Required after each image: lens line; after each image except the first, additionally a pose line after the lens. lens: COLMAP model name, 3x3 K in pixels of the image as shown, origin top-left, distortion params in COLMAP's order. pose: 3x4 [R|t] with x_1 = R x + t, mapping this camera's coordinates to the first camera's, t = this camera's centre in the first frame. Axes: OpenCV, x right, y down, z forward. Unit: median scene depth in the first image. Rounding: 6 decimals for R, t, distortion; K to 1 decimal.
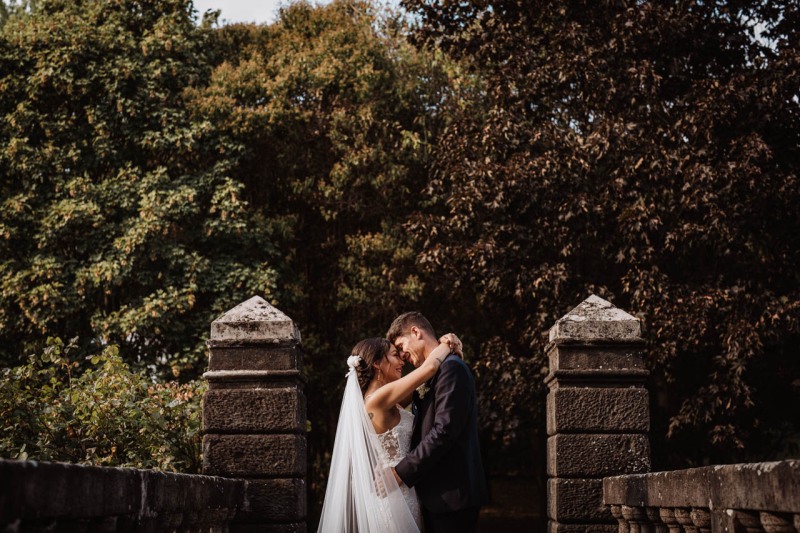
lens RADIAL K [[1091.9, 0, 402.8], [0, 1091.9, 256.4], [0, 0, 1]] dist [-0.104402, 0.790193]
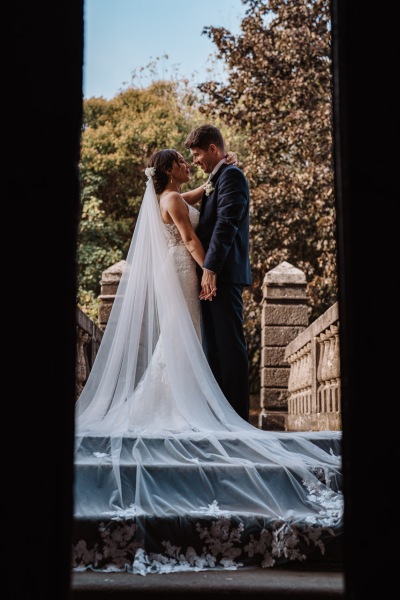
lens RADIAL K [[818.9, 0, 200.0], [0, 818.9, 300.0], [0, 0, 1]] dist [-0.104402, 0.790193]
pose [[0.999934, 0.009889, 0.005921, 0.002339], [-0.010254, 0.997828, 0.065071, 0.004204], [-0.005265, -0.065127, 0.997863, -0.290642]]
